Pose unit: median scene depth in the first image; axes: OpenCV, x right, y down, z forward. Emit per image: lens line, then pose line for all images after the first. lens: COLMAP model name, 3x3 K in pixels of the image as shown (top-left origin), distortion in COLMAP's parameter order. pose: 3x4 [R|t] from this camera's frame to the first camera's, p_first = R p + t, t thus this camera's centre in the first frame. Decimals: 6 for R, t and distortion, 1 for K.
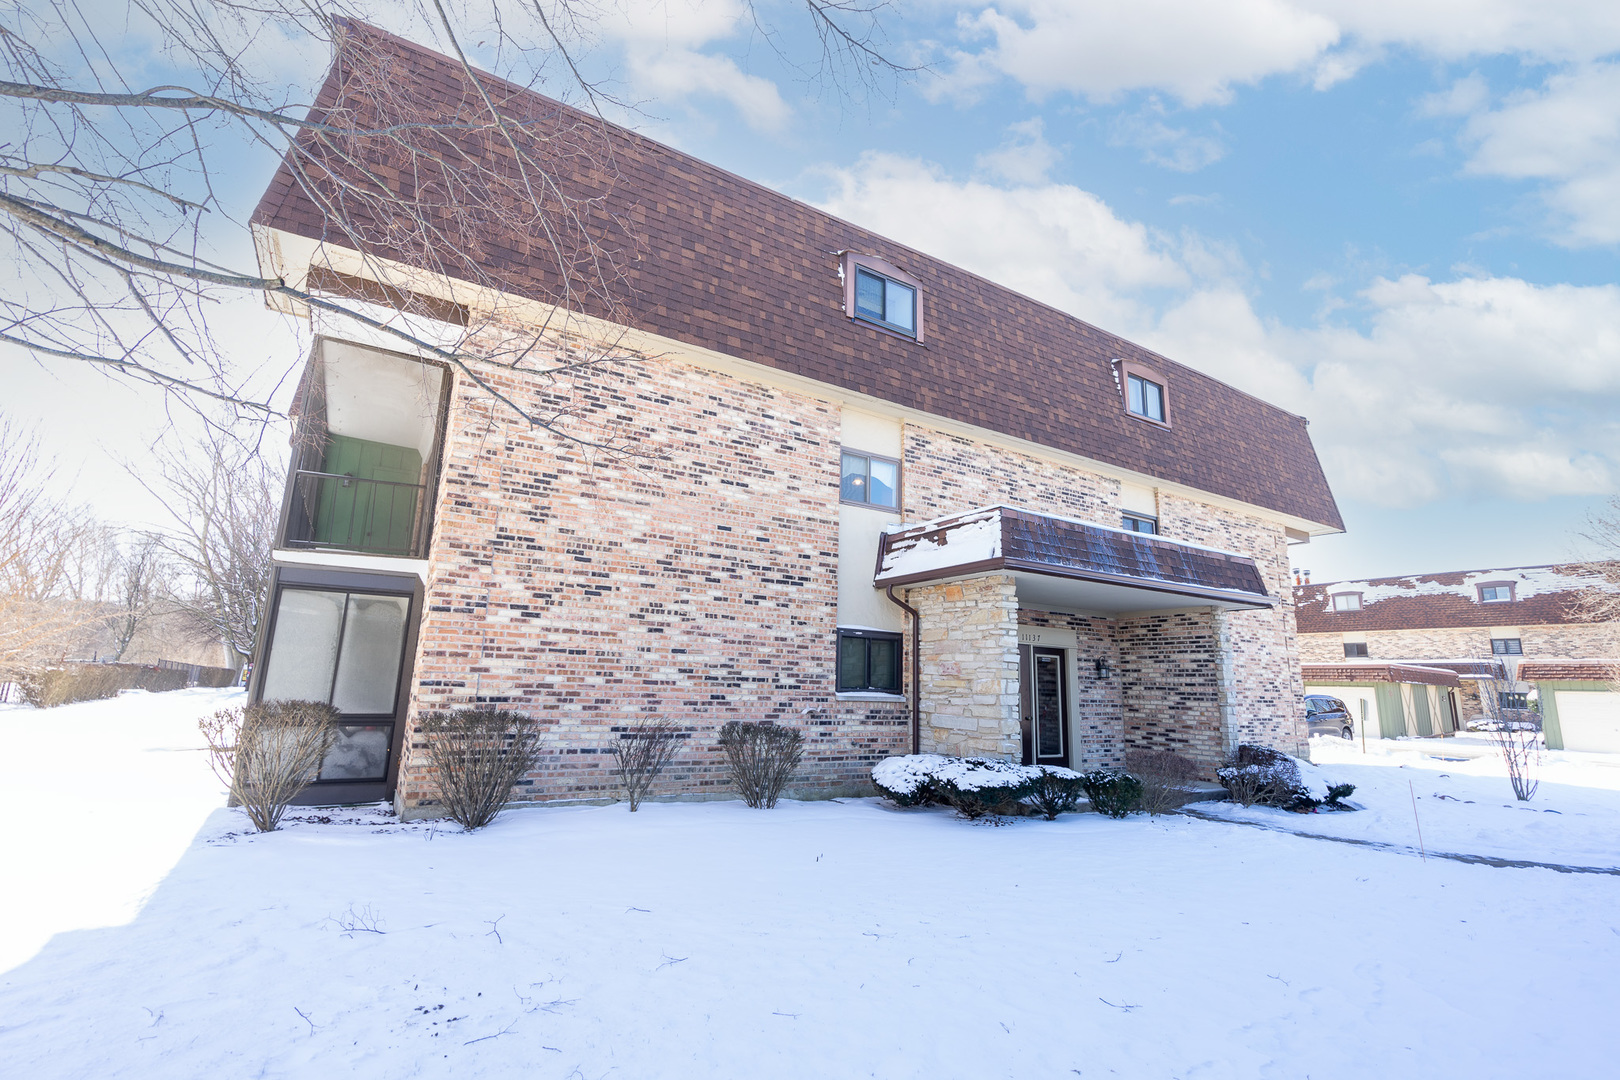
lens RADIAL K [[745.2, 0, 800.8], [0, 745.2, 516.6], [0, 0, 1]] dist [-0.002467, 0.001373]
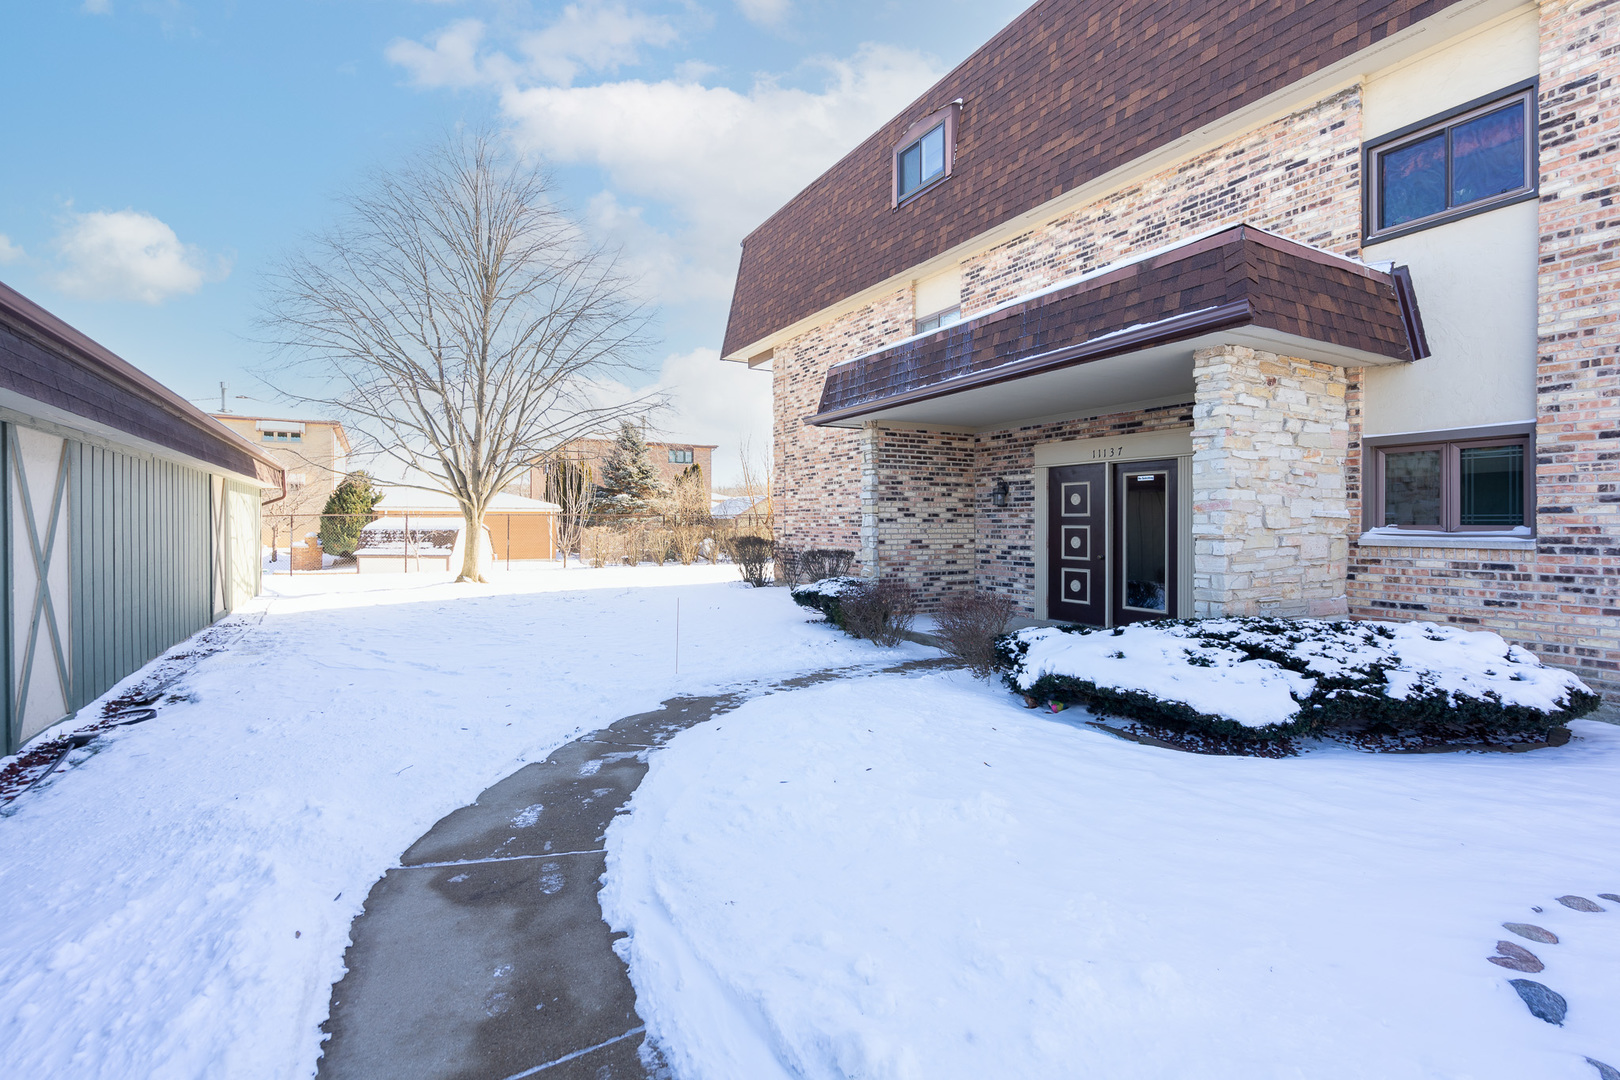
lens RADIAL K [[840.4, 0, 846.7], [0, 840.4, 510.3], [0, 0, 1]] dist [0.004849, 0.001018]
pose [[-0.060810, -0.044799, -0.997143, 1.359668], [0.220173, 0.973784, -0.057177, 0.245036], [0.973564, -0.223021, -0.049353, 0.907281]]
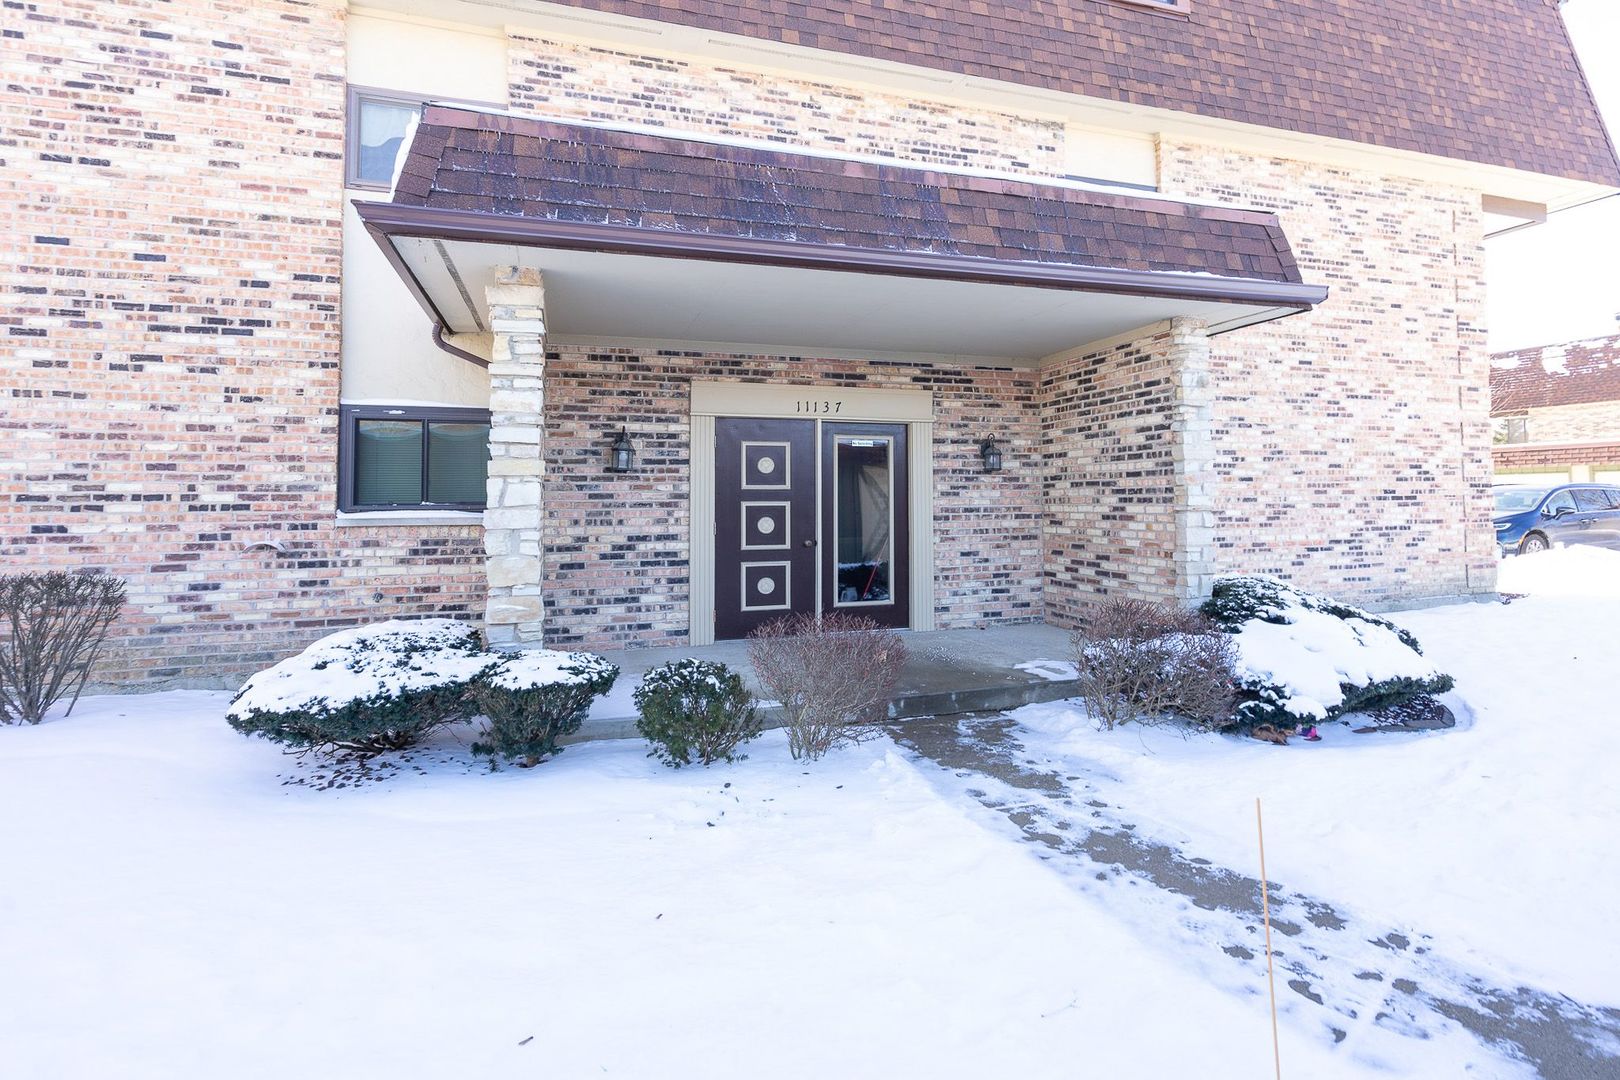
lens RADIAL K [[745.2, 0, 767.6], [0, 745.2, 469.4], [0, 0, 1]] dist [-0.002467, 0.001373]
pose [[0.957432, -0.049729, -0.284344, 0.506202], [0.099126, 0.981788, 0.162066, 0.131614], [0.271106, -0.183353, 0.944925, 0.509511]]
